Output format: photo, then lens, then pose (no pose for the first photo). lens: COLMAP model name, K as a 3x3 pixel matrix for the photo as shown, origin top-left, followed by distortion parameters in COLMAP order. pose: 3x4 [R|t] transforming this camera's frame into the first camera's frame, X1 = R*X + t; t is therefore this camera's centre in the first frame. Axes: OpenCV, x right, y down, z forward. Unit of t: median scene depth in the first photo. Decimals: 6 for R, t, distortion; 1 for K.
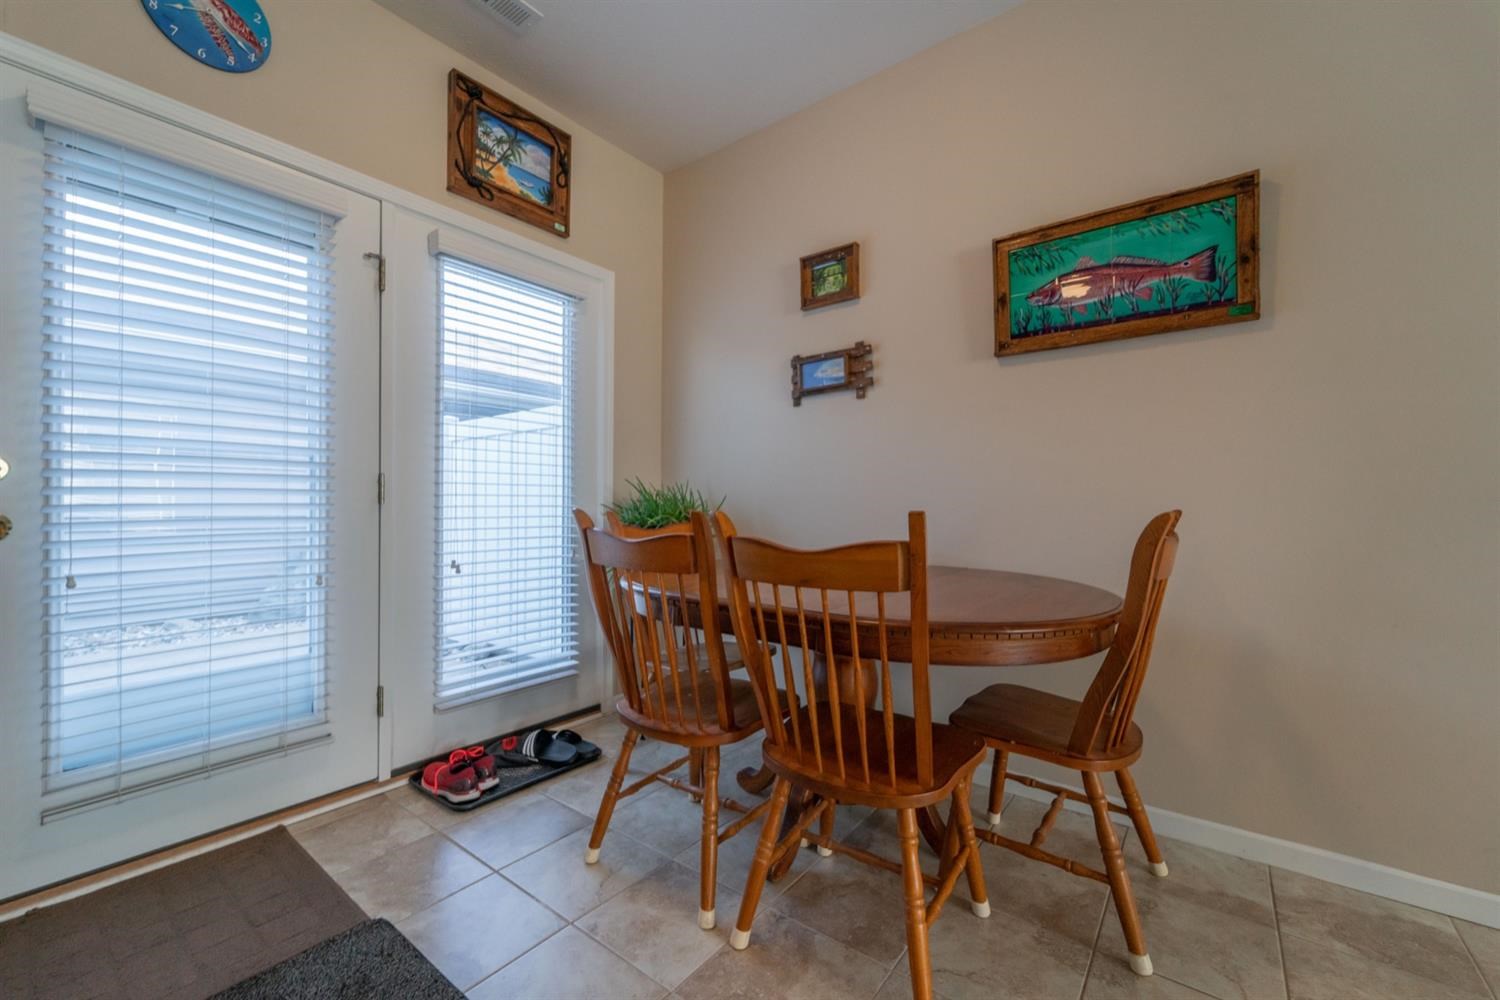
lens RADIAL K [[600.8, 0, 749.8], [0, 600.8, 505.4], [0, 0, 1]] dist [0.000628, -0.000348]
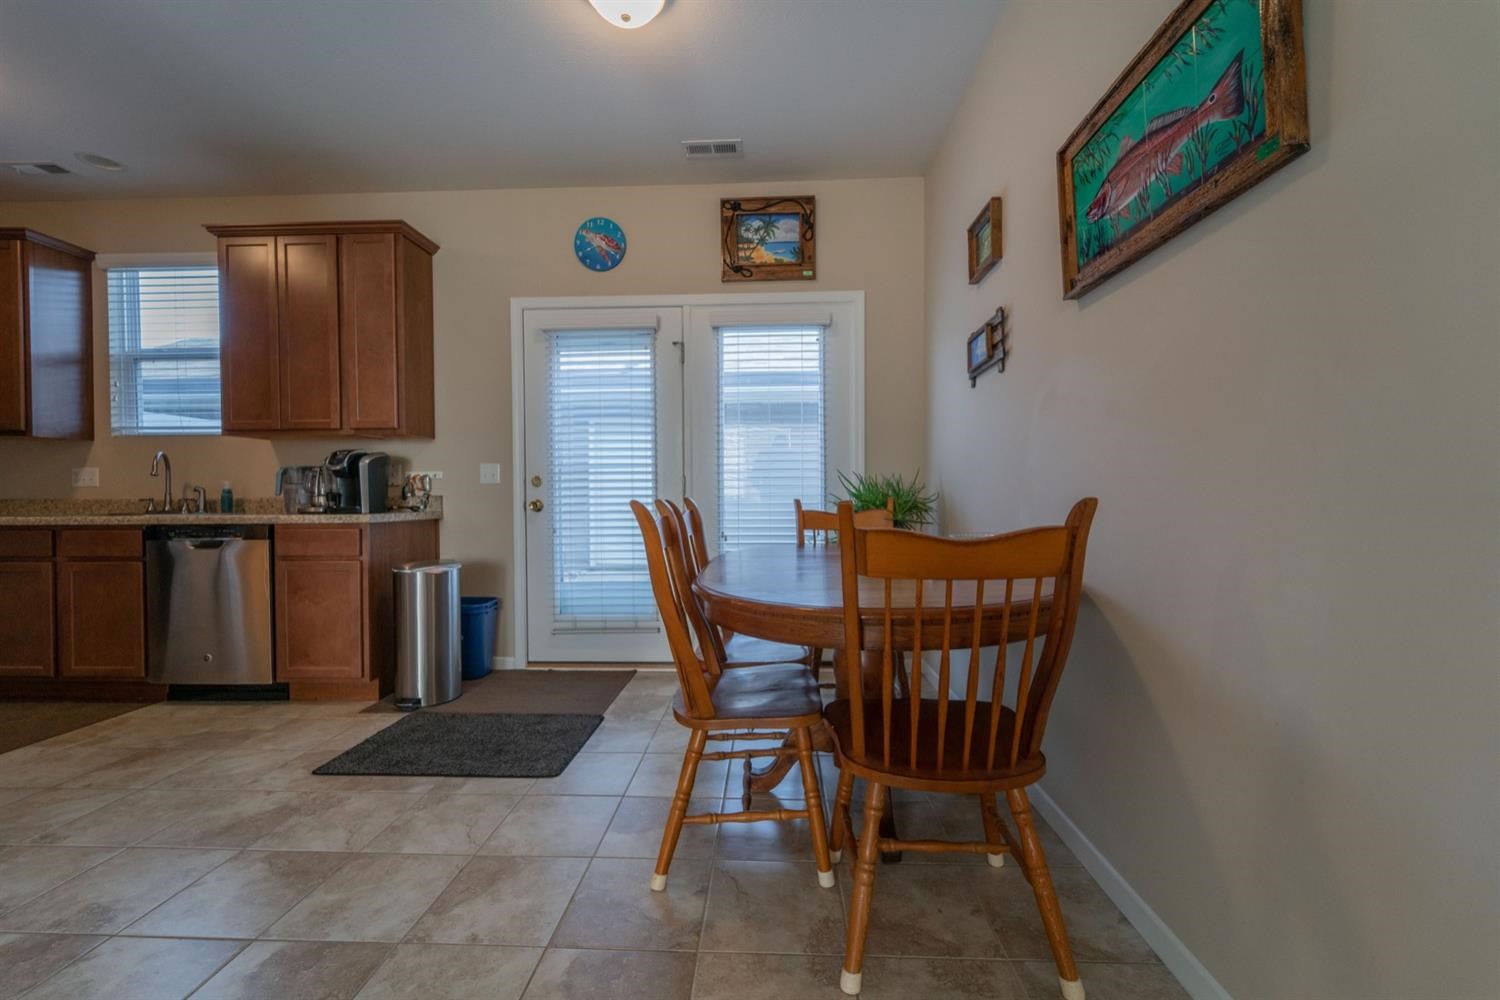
lens RADIAL K [[600.8, 0, 749.8], [0, 600.8, 505.4], [0, 0, 1]] dist [0.000628, -0.000348]
pose [[0.576907, 0.007868, -0.816772, 0.754915], [0.009961, 0.999811, 0.016667, 0.001305], [0.816749, -0.017751, 0.576720, 0.193953]]
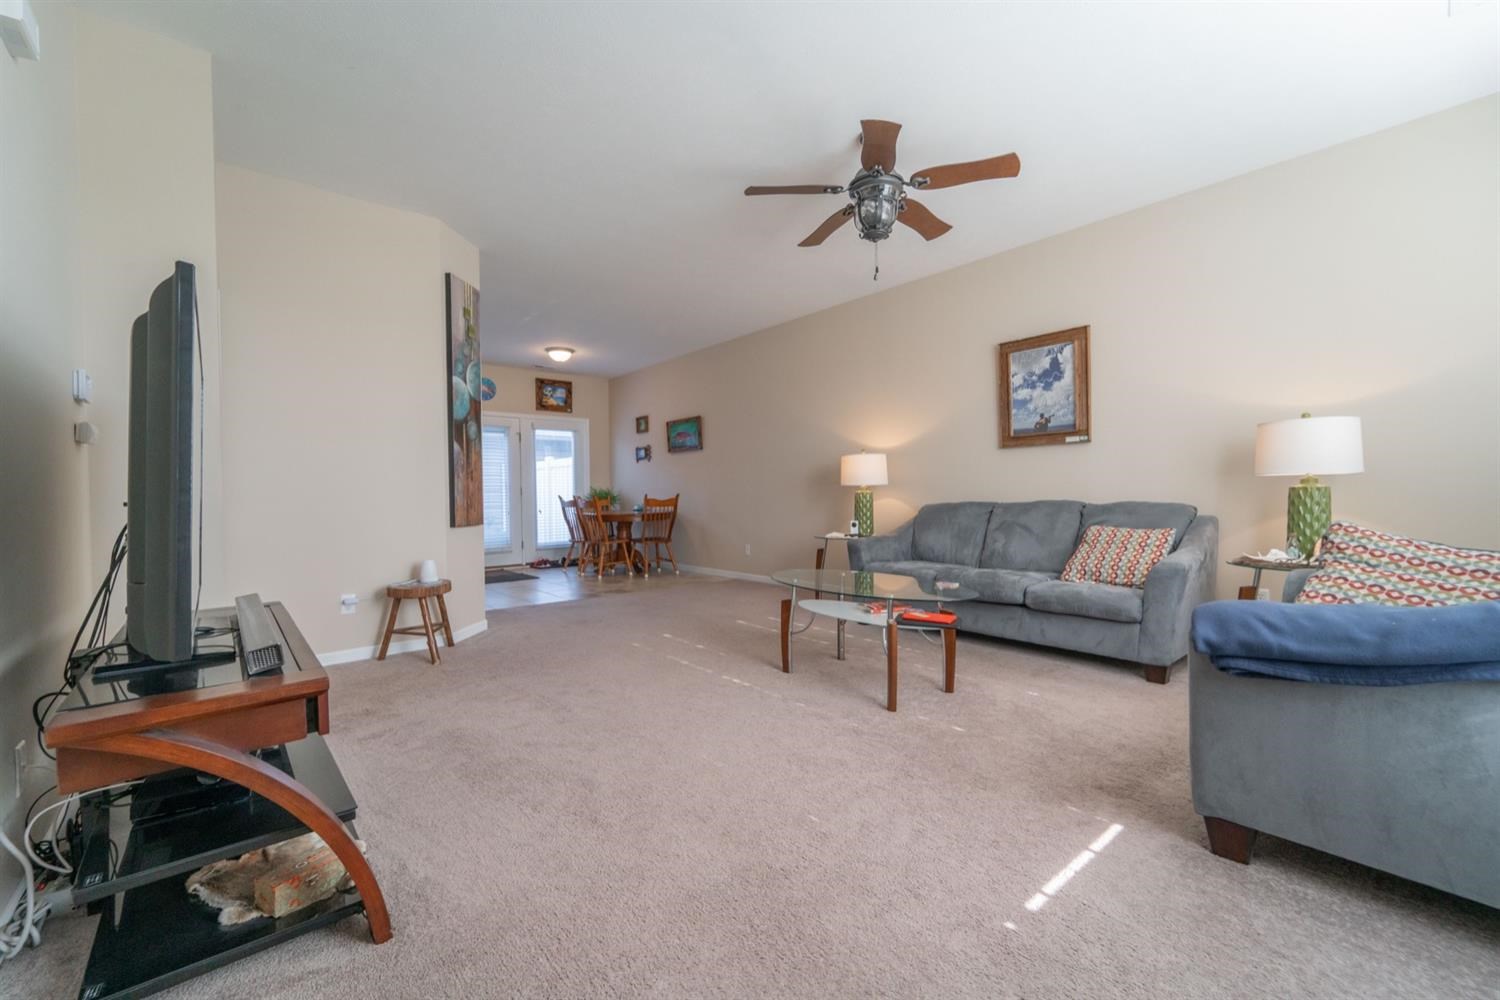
lens RADIAL K [[605.3, 0, 748.6], [0, 605.3, 504.7], [0, 0, 1]] dist [0.001178, 0.000132]
pose [[0.978353, -0.012019, -0.206596, 1.557078], [0.016707, 0.999641, 0.020962, 0.003104], [0.206270, -0.023960, 0.978202, -2.416146]]
